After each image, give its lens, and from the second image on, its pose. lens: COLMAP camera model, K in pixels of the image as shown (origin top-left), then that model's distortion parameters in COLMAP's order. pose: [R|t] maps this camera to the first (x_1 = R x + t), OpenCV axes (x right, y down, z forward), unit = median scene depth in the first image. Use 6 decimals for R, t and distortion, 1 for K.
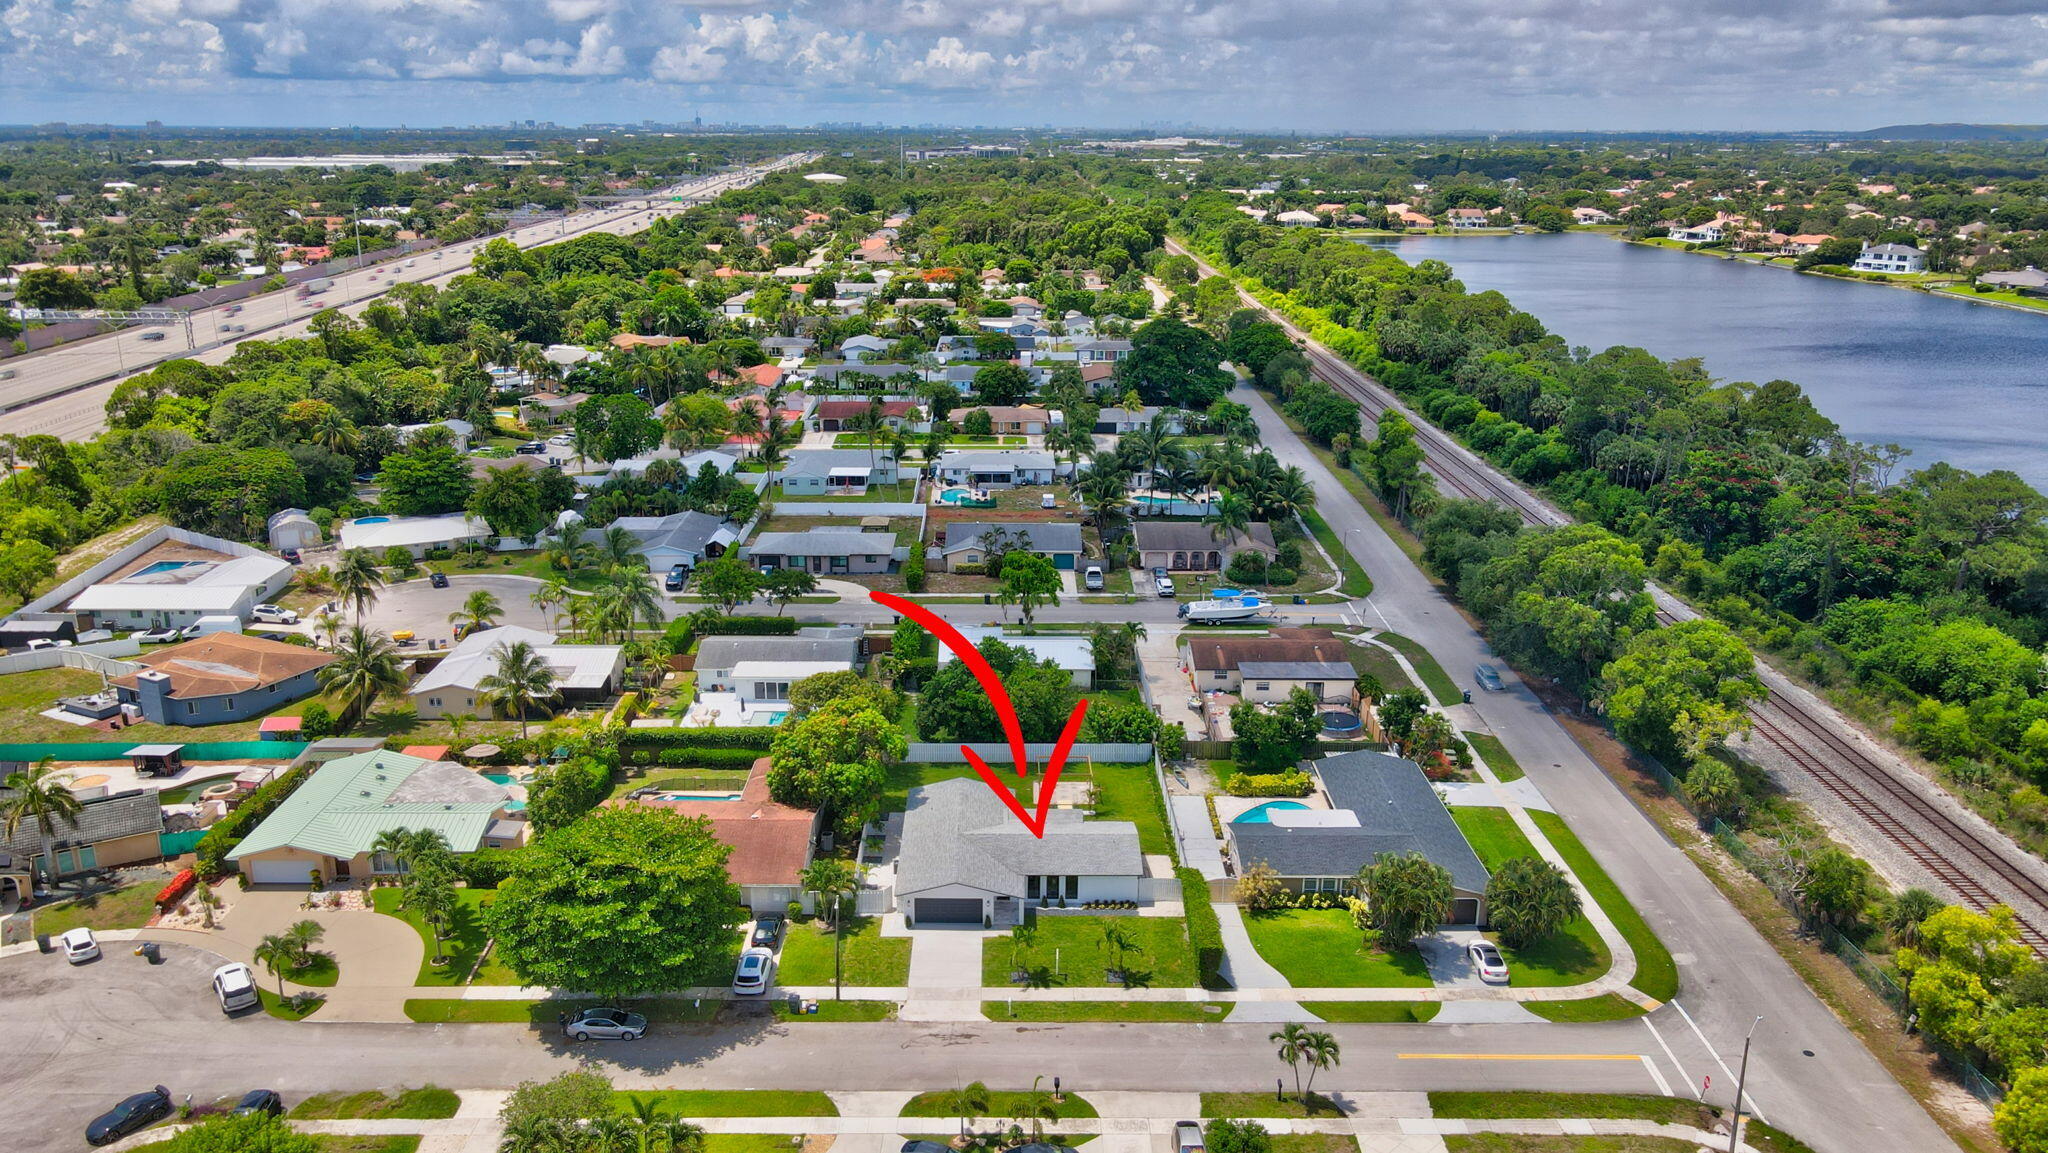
lens RADIAL K [[1520.3, 0, 1010.5], [0, 1520.3, 583.9], [0, 0, 1]] dist [-0.009969, 0.033390]
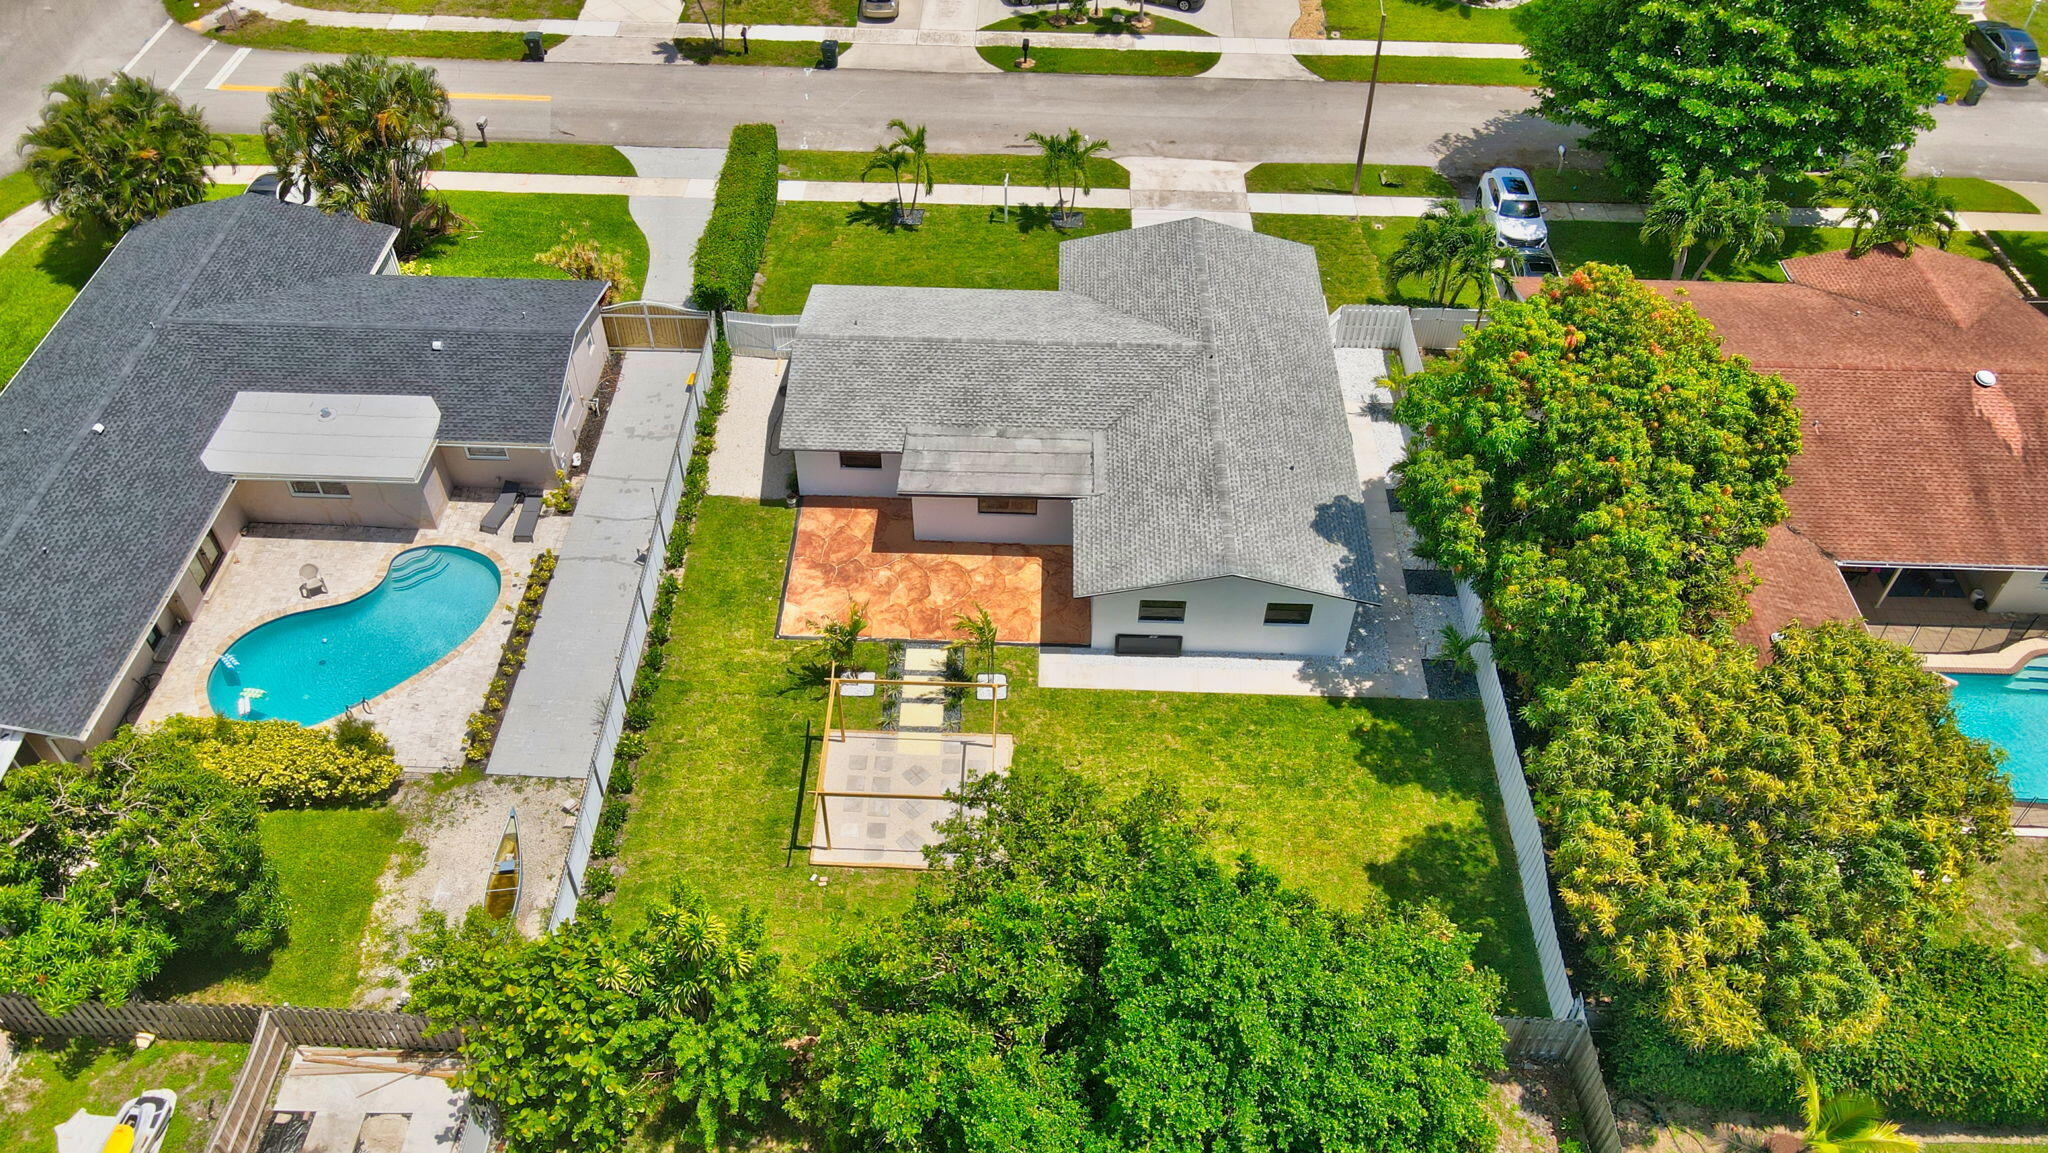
lens RADIAL K [[1520.3, 0, 1011.4], [0, 1520.3, 582.4], [0, 0, 1]] dist [-0.009969, 0.033390]
pose [[-0.999337, -0.034477, 0.011719, 0.013123], [-0.005353, 0.457424, 0.889233, -0.164321], [-0.036019, 0.888580, -0.457305, 1.094798]]
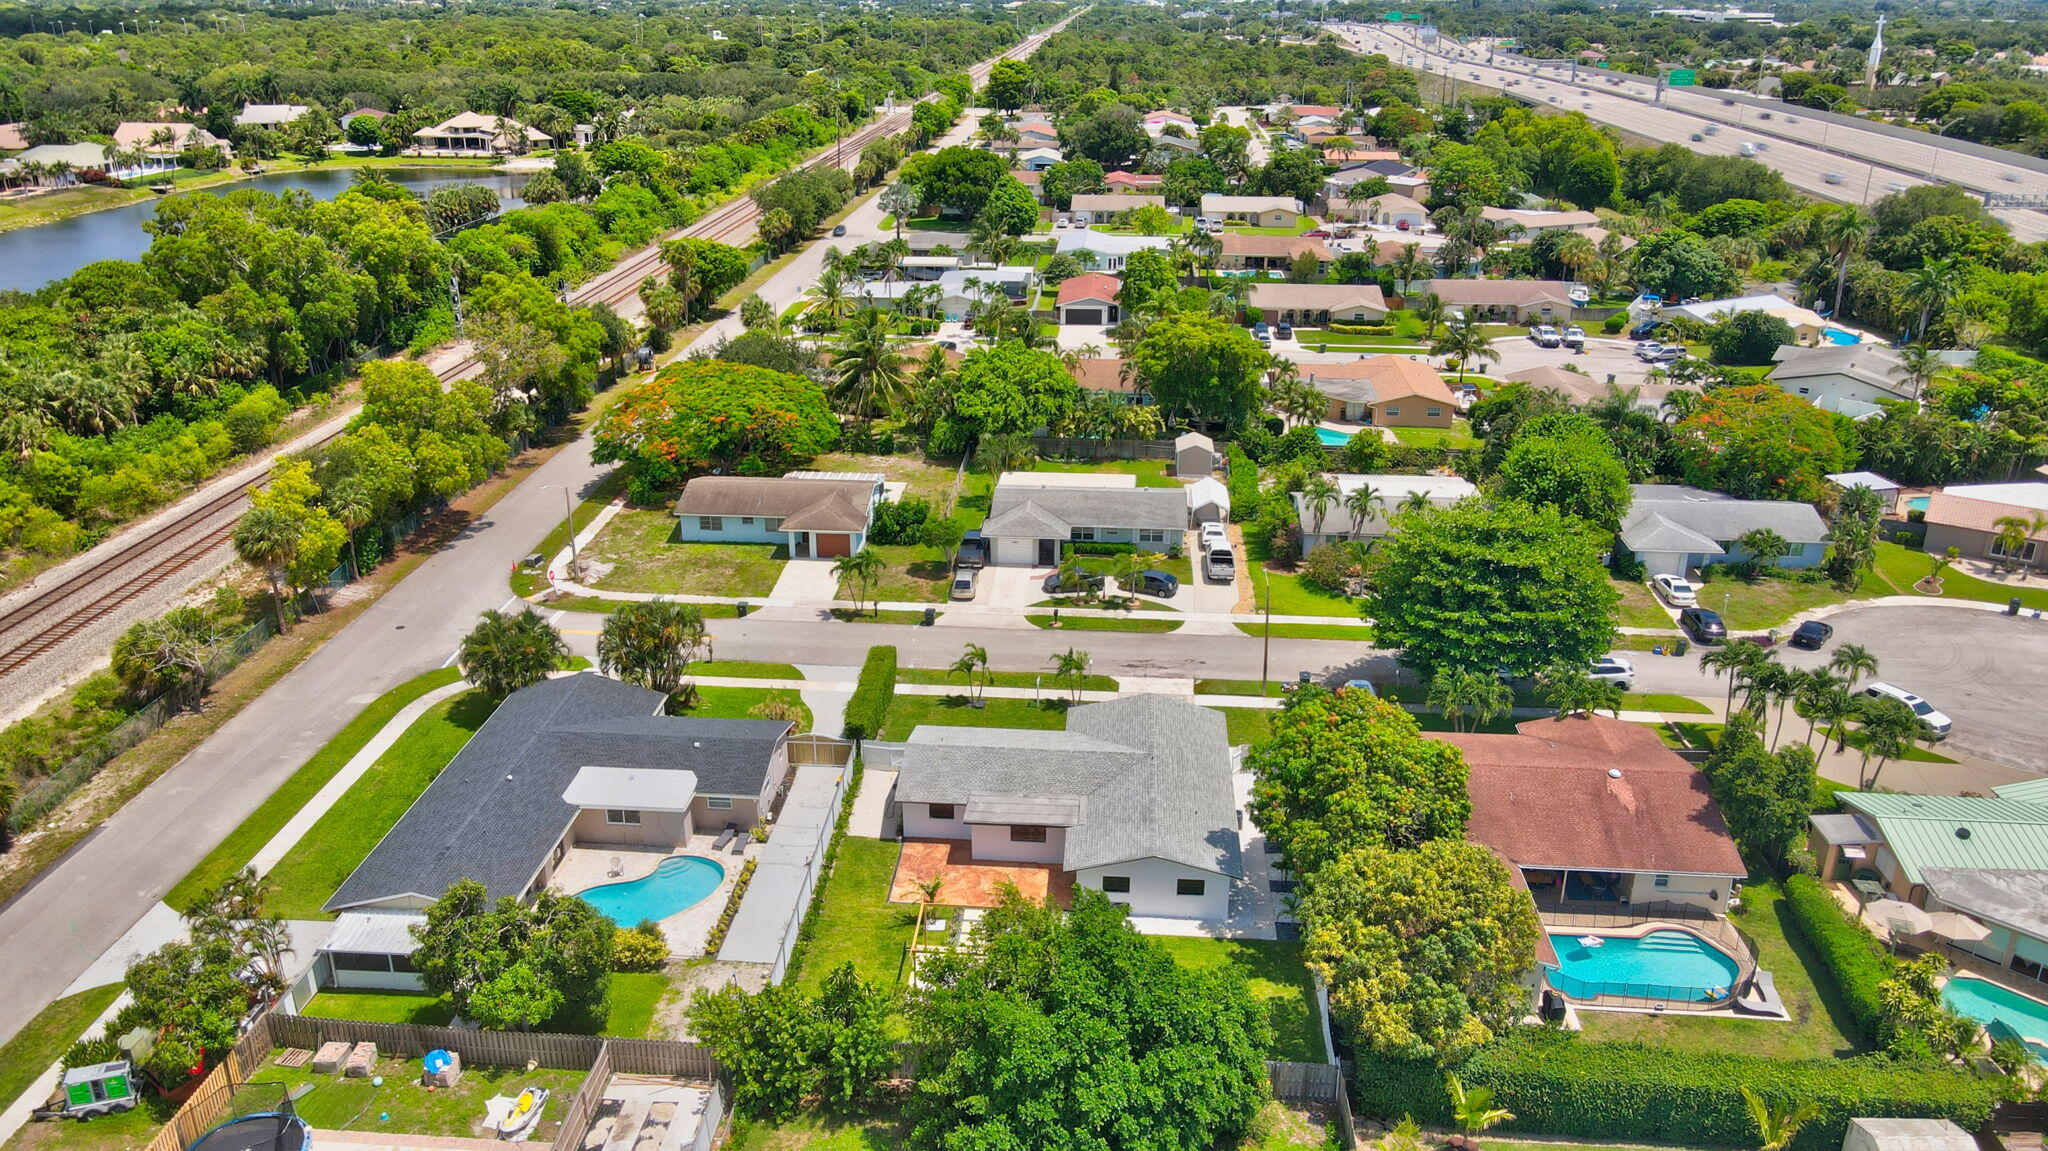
lens RADIAL K [[1520.3, 0, 1005.6], [0, 1520.3, 583.6], [0, 0, 1]] dist [-0.009969, 0.033390]
pose [[-0.996396, -0.035799, 0.076902, -0.014991], [0.019998, 0.781892, 0.623093, -0.306326], [-0.082435, 0.622385, -0.778358, 1.321539]]
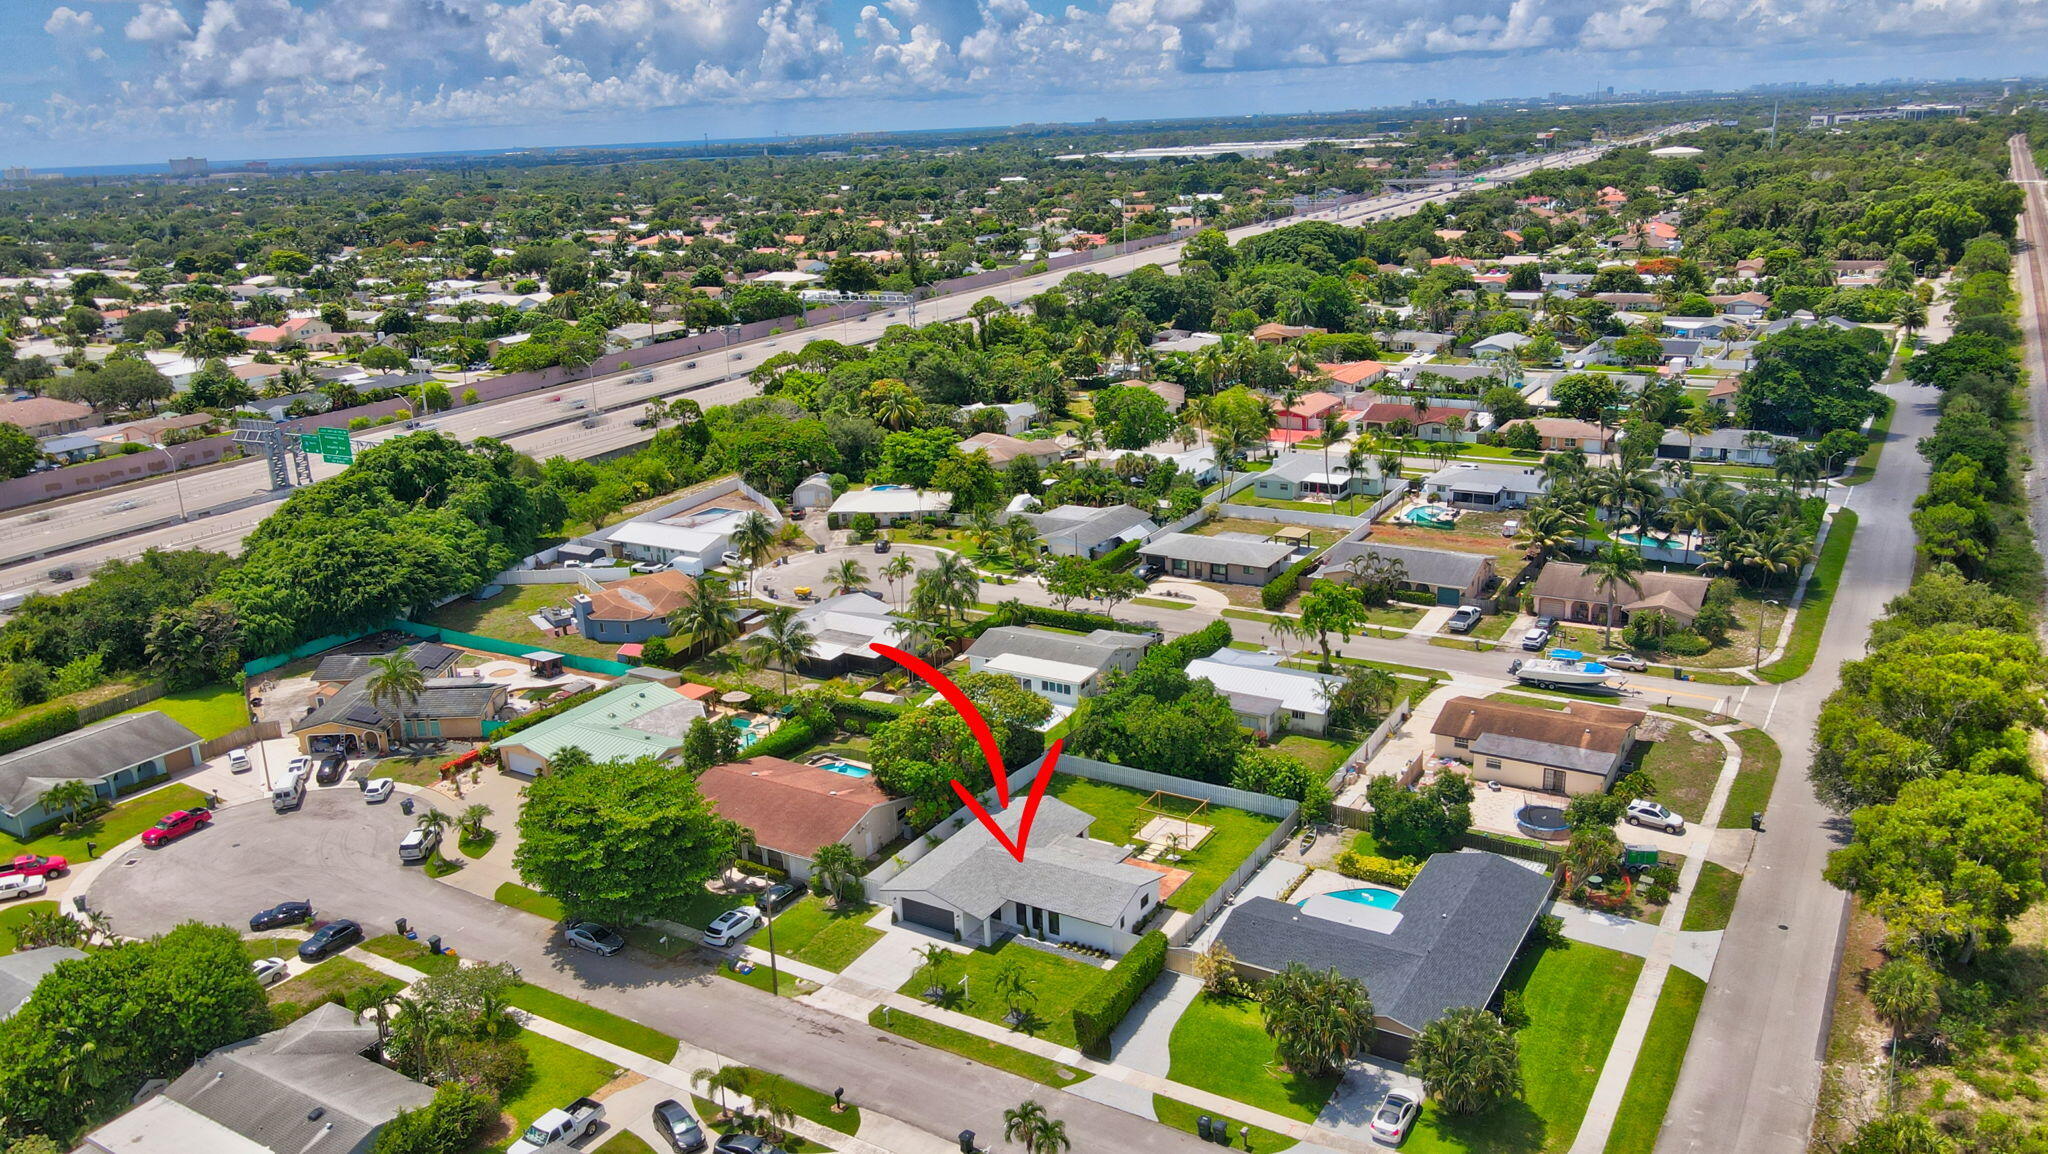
lens RADIAL K [[1520.3, 0, 1010.0], [0, 1520.3, 579.4], [0, 0, 1]] dist [-0.009969, 0.033390]
pose [[0.846573, 0.115030, -0.519695, 0.427664], [-0.109194, 0.993135, 0.041947, -0.051284], [0.520952, 0.021237, 0.853322, 0.115749]]
